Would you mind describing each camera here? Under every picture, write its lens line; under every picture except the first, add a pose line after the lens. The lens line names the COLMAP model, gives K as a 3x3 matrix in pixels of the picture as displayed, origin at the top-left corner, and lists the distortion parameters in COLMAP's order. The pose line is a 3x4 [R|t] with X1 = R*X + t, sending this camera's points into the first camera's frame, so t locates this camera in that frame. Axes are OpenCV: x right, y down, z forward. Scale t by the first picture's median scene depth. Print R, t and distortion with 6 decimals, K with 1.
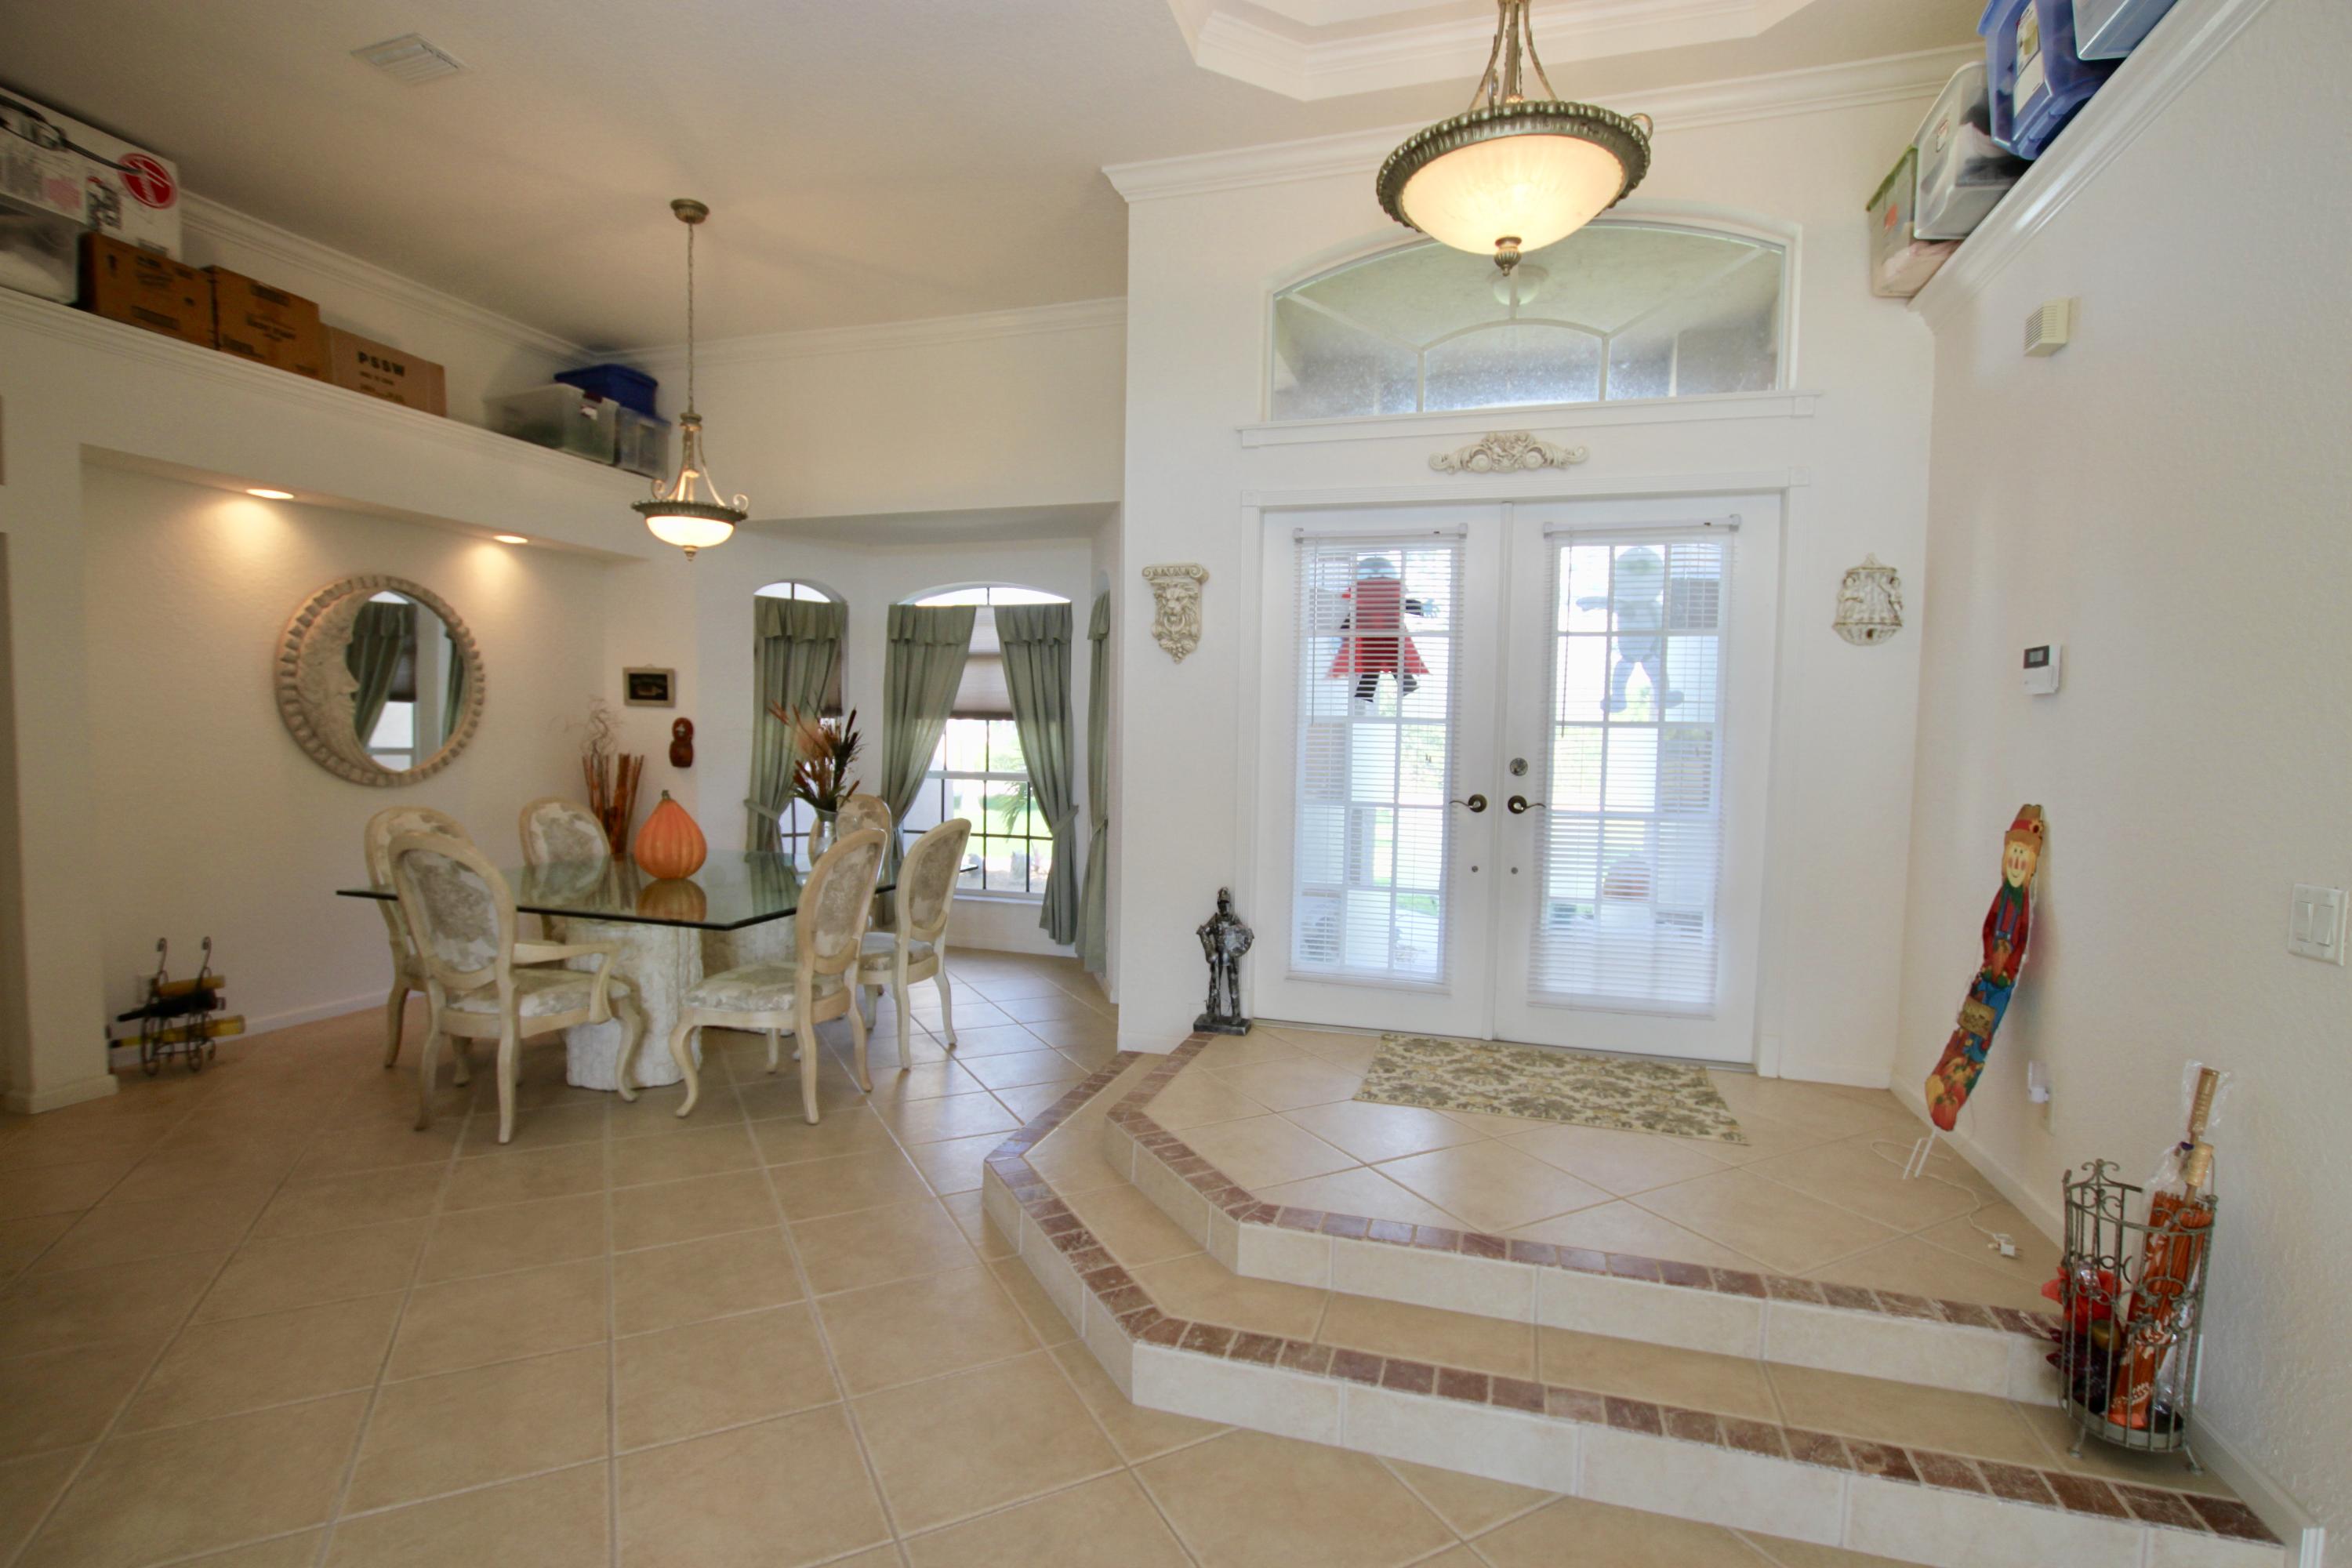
lens RADIAL K [[1089.4, 0, 1174.3], [0, 1089.4, 800.4], [0, 0, 1]] dist [-0.031295, 0.003969]
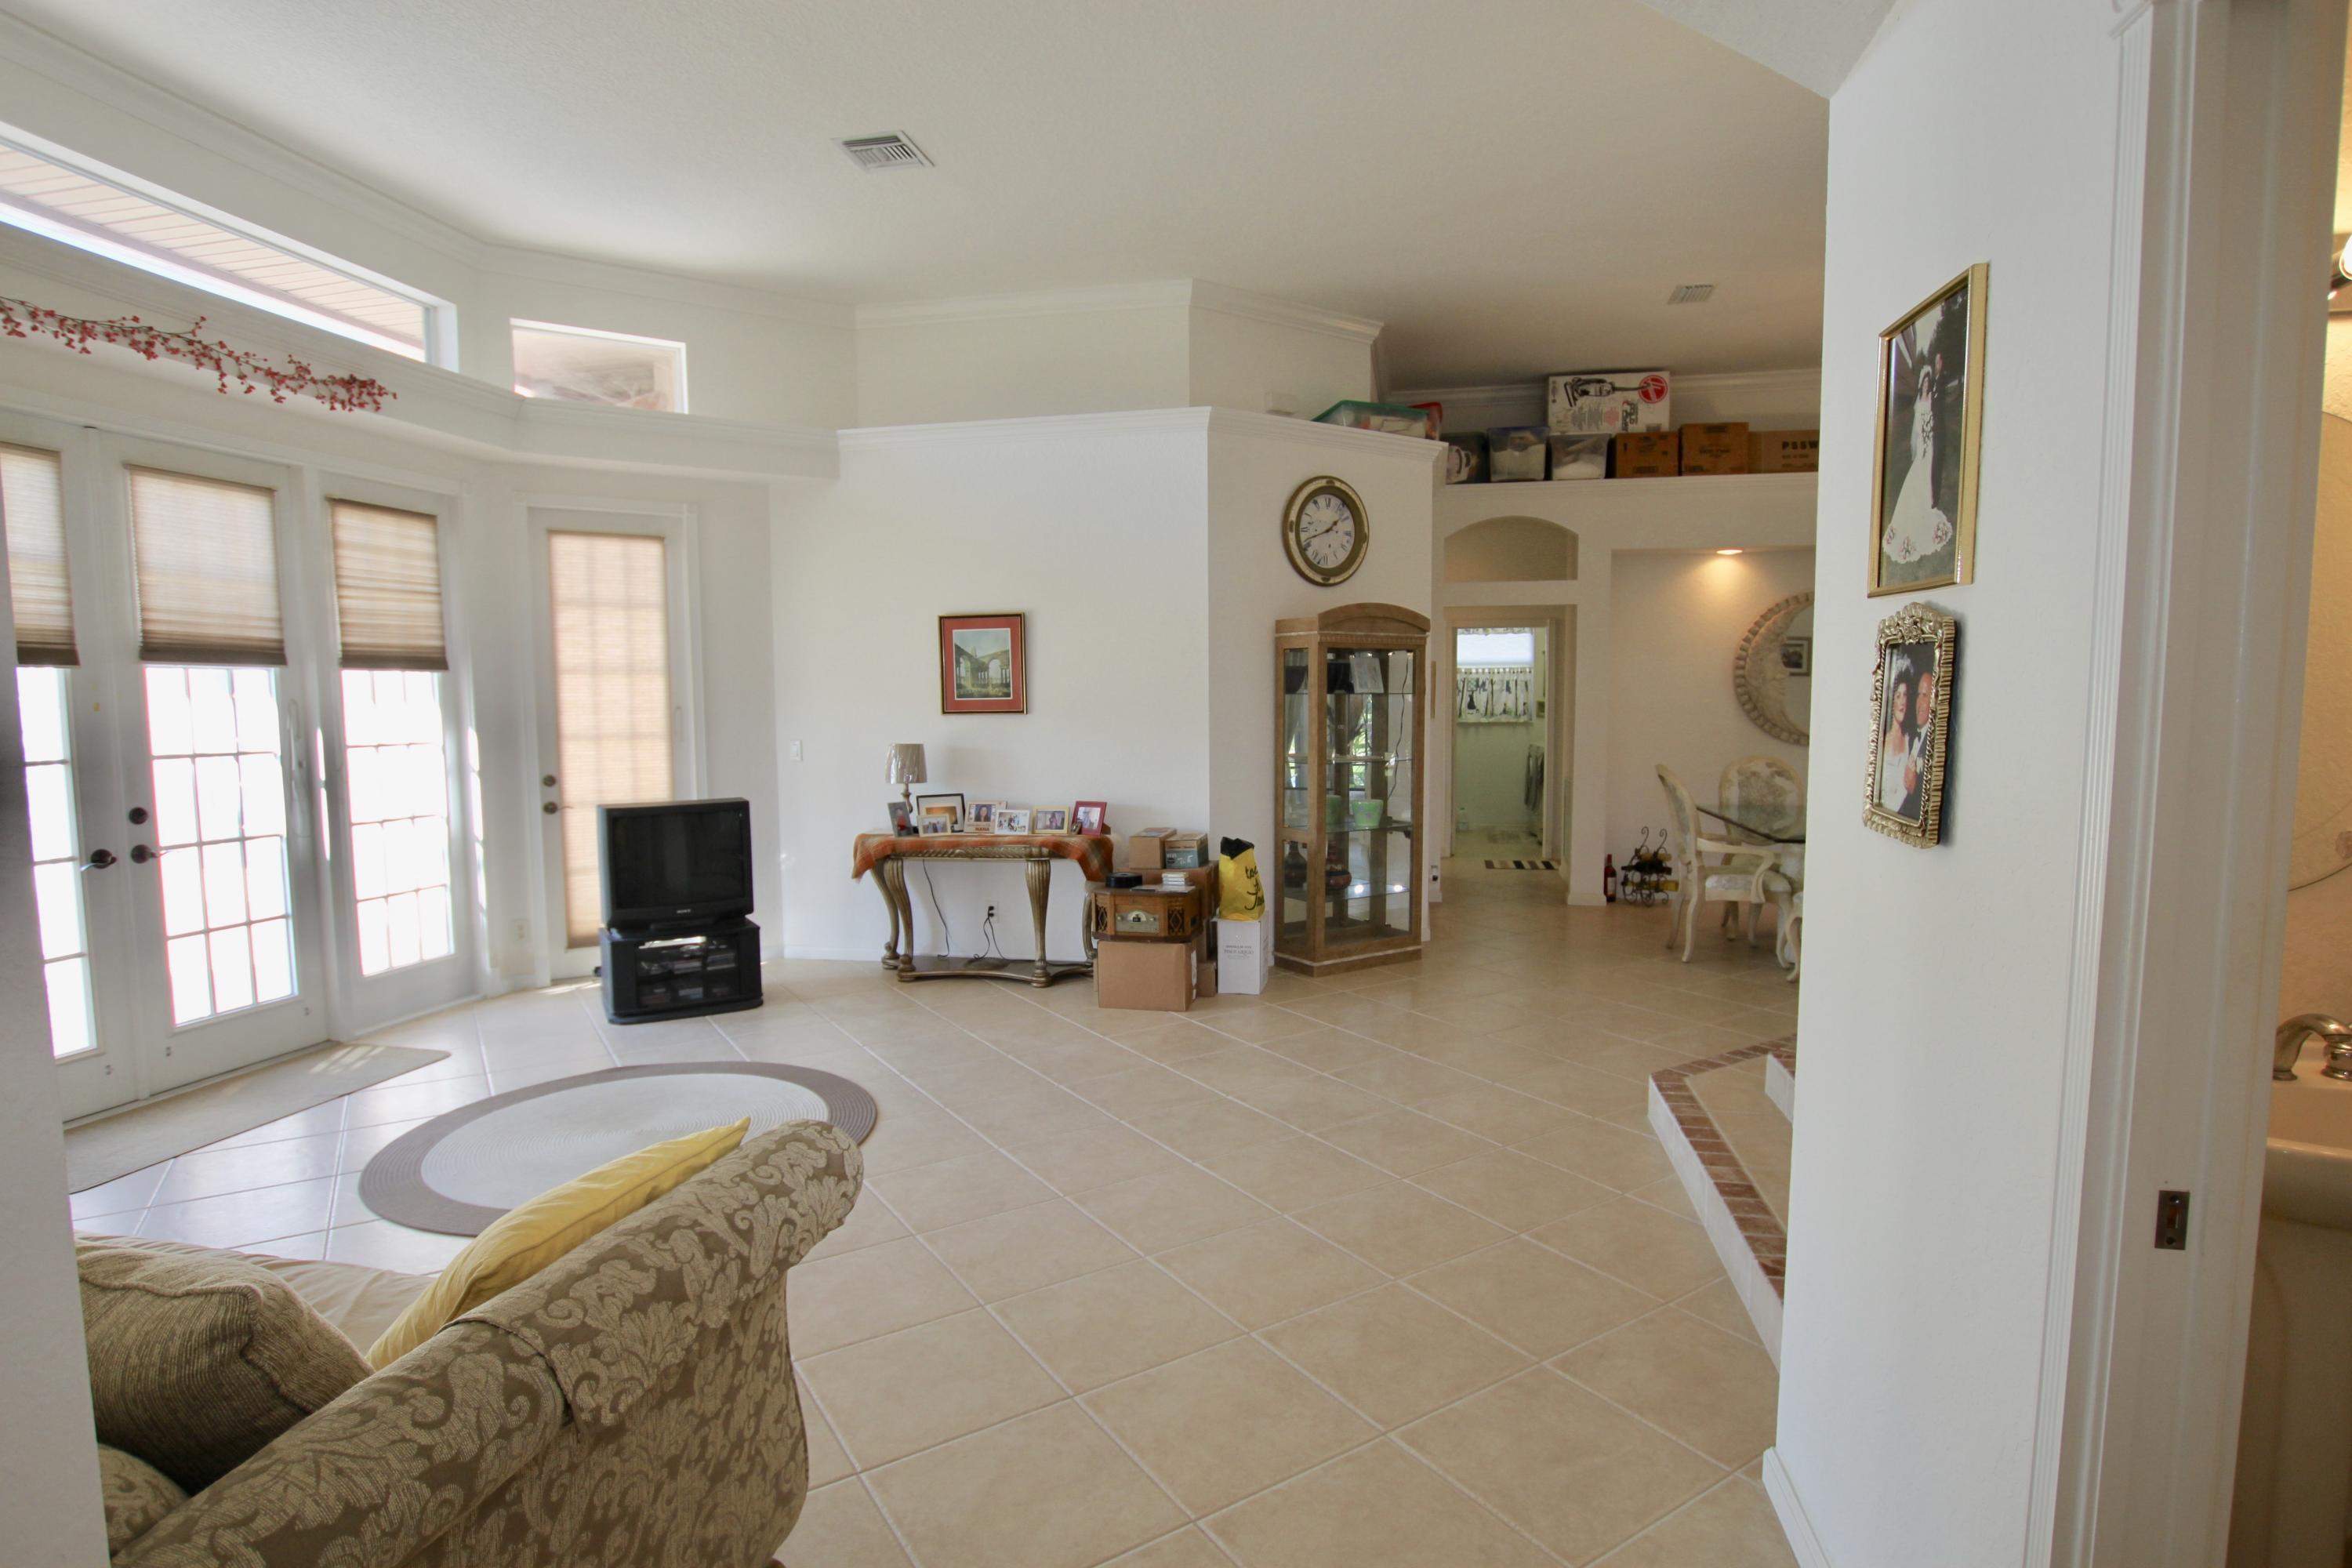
lens RADIAL K [[1179.1, 0, 1171.8], [0, 1179.1, 796.8], [0, 0, 1]] dist [-0.005569, 0.000427]
pose [[0.095714, 0.067673, -0.993106, 0.811406], [-0.054388, 0.996552, 0.062666, 0.003803], [0.993922, 0.048015, 0.099065, 0.042279]]
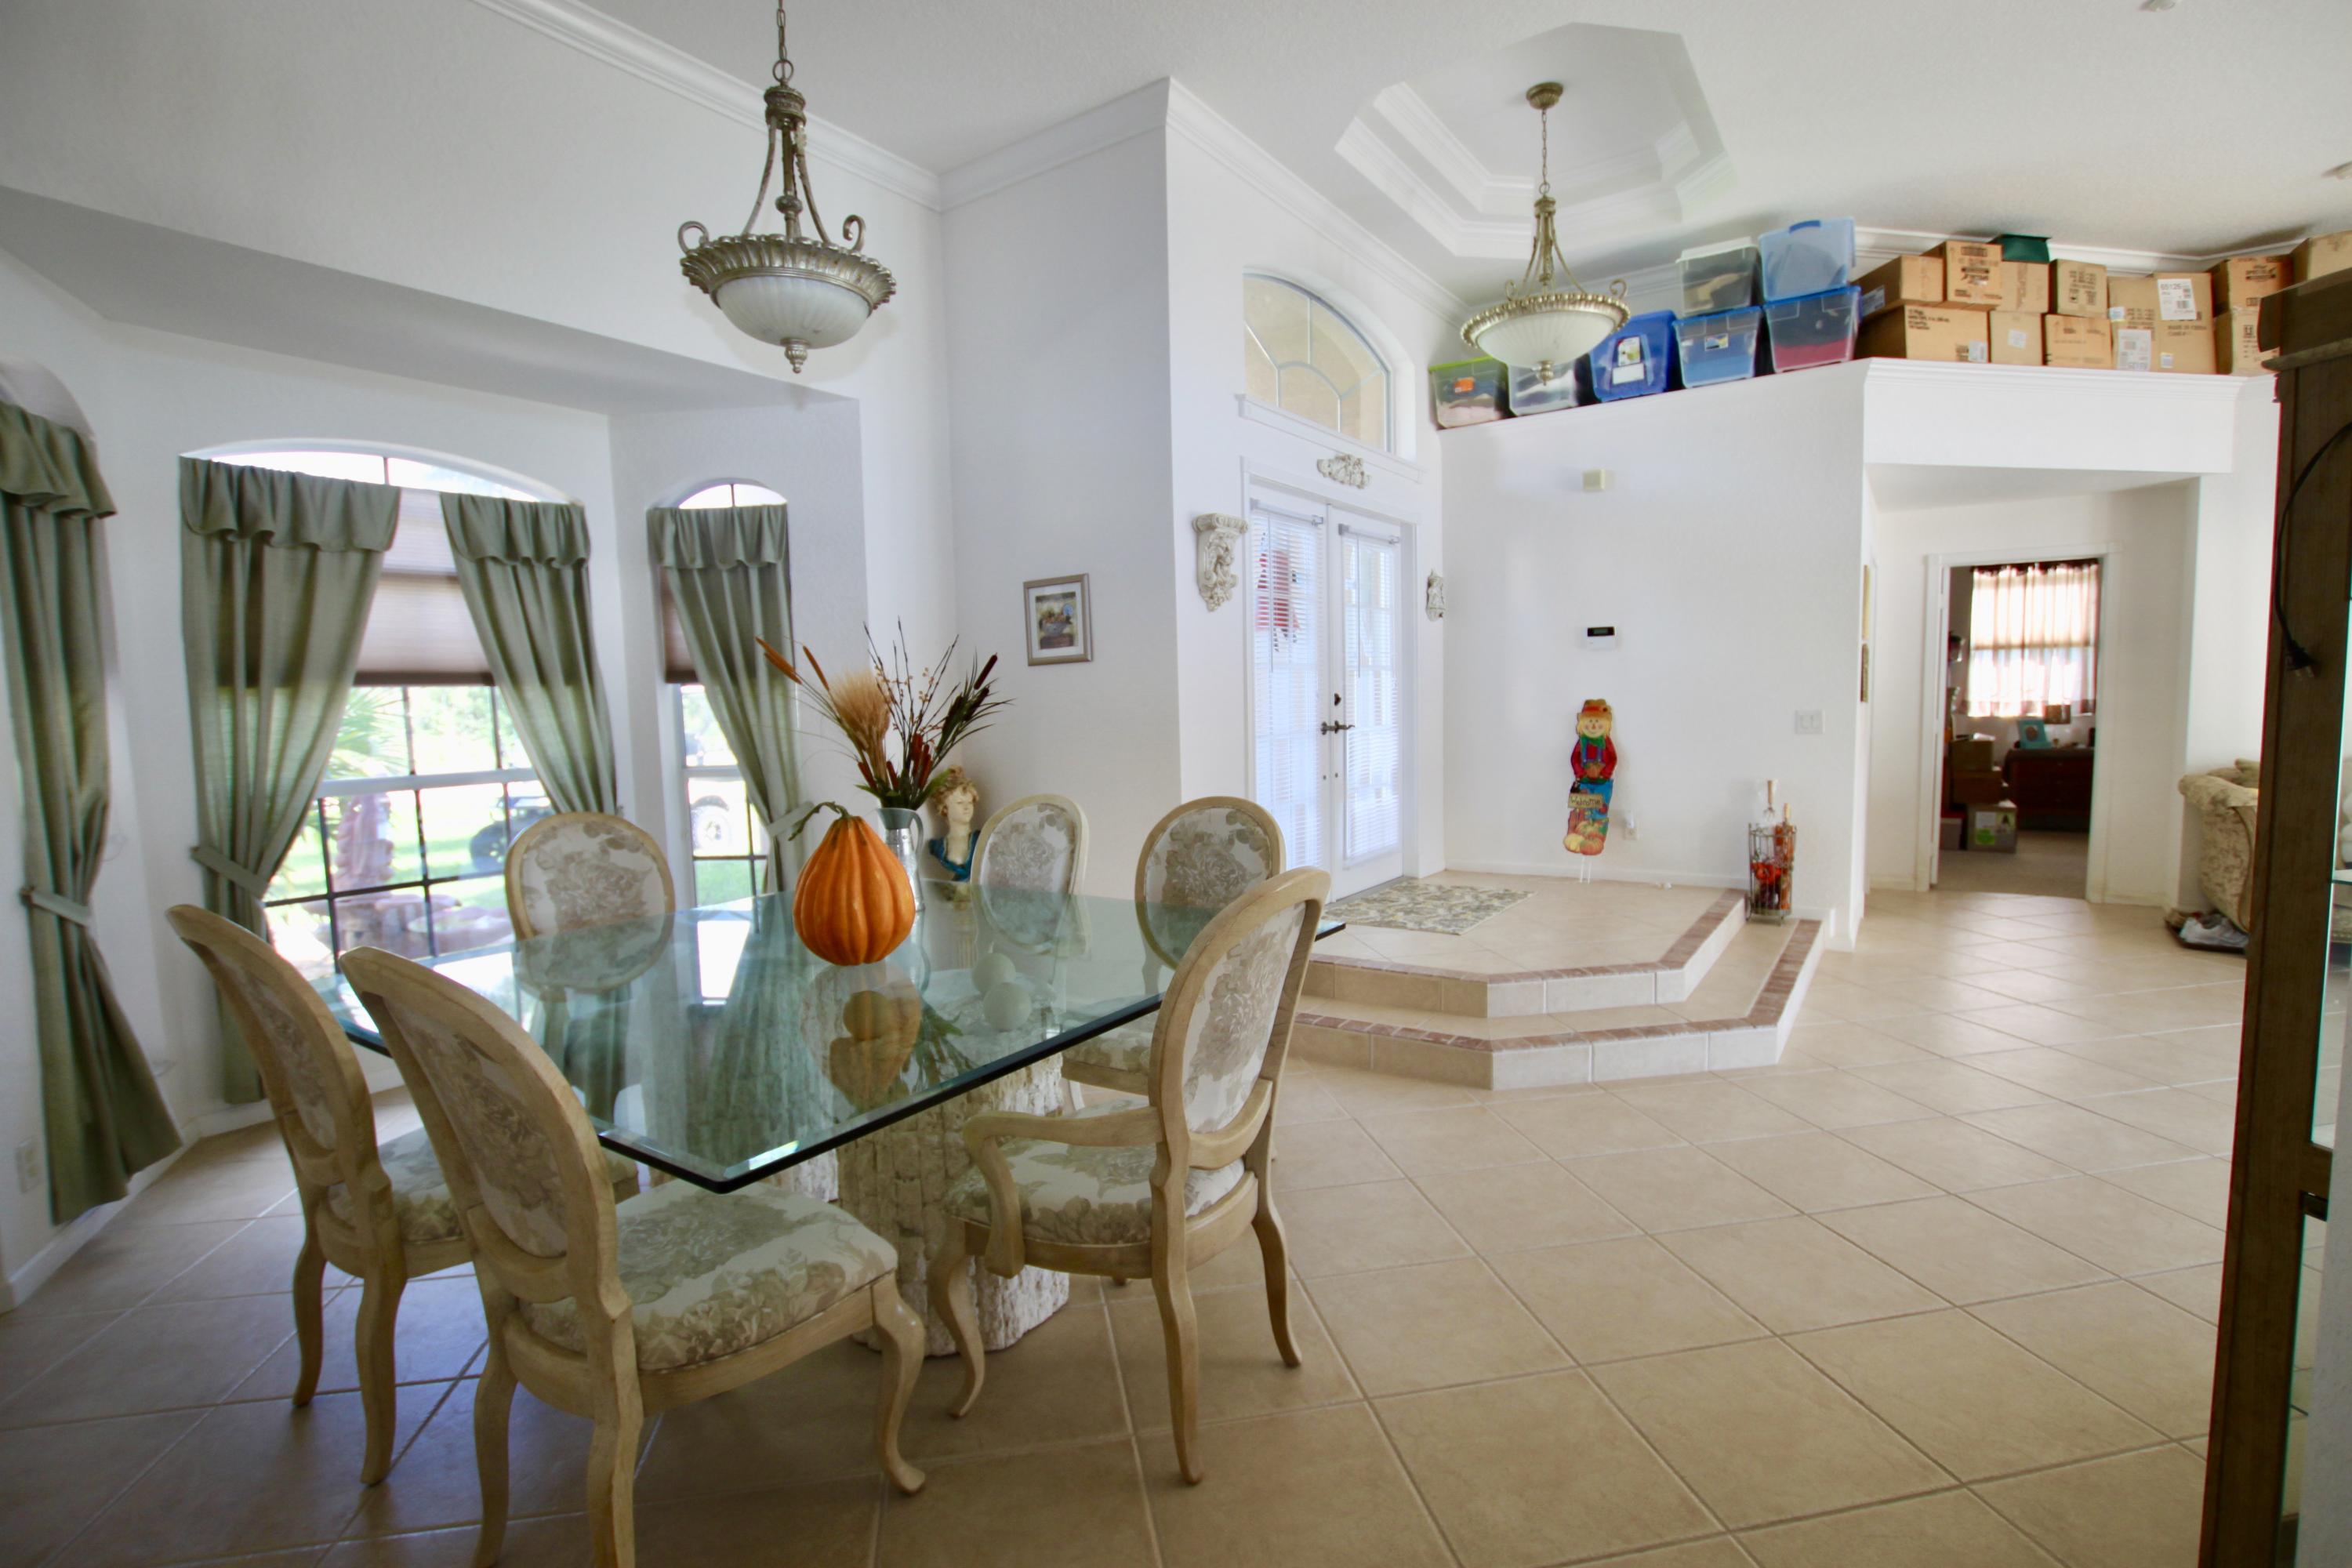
lens RADIAL K [[1089.4, 0, 1165.6], [0, 1089.4, 803.1], [0, 0, 1]] dist [-0.031295, 0.003969]
pose [[0.298756, -0.115327, 0.947336, -0.923896], [0.093042, 0.991462, 0.091357, -0.040903], [-0.949783, 0.060848, 0.306935, 0.678811]]
